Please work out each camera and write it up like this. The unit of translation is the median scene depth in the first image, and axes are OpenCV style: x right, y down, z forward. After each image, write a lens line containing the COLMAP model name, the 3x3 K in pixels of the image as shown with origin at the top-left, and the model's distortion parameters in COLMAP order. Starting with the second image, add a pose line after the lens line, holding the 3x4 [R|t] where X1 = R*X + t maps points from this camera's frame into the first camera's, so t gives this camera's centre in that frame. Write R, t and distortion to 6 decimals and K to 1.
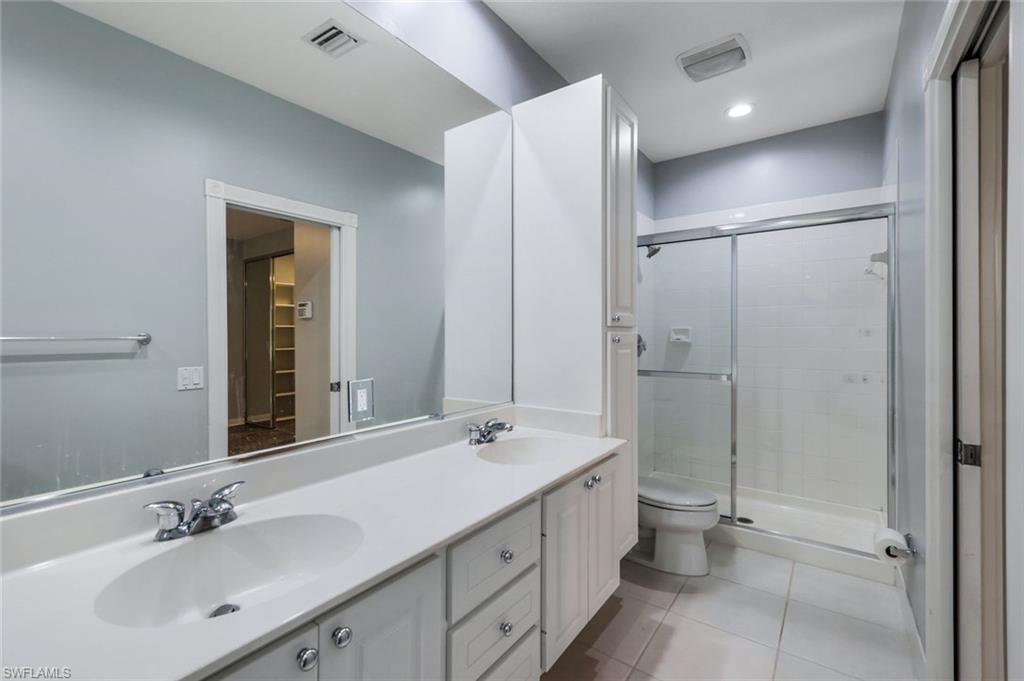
lens RADIAL K [[455.7, 0, 513.2], [0, 455.7, 329.7], [0, 0, 1]] dist [0.002505, 0.000593]
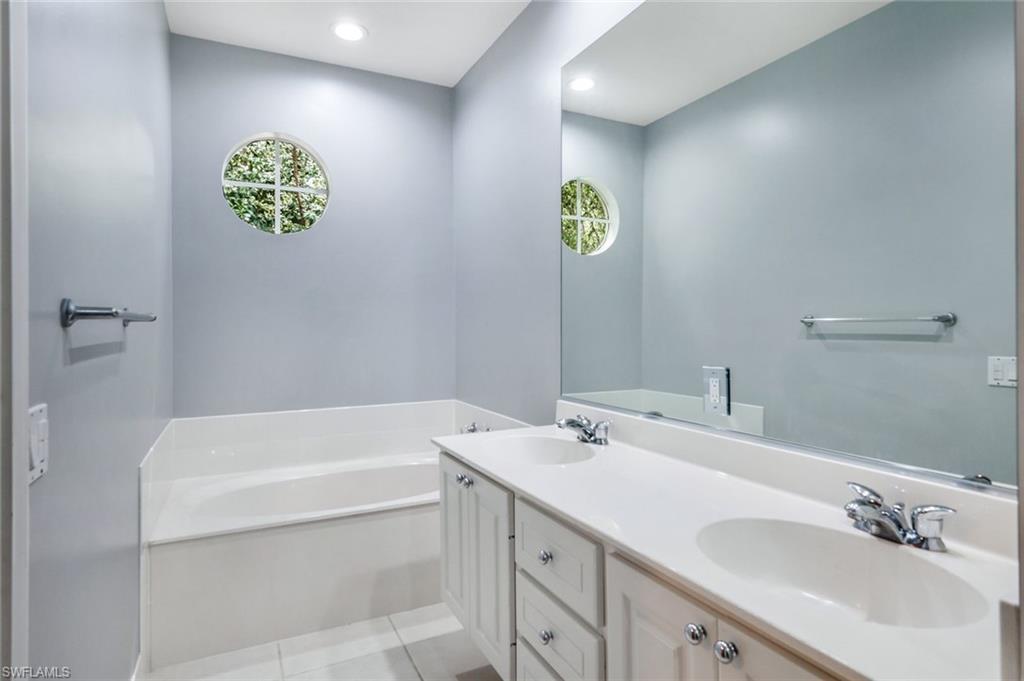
lens RADIAL K [[529.6, 0, 511.9], [0, 529.6, 317.3], [0, 0, 1]] dist [-0.001278, -0.000039]
pose [[-0.460084, -0.001726, -0.887874, 0.524720], [0.017731, 0.999781, -0.011131, 0.012314], [0.887698, -0.020864, -0.459952, 0.784247]]
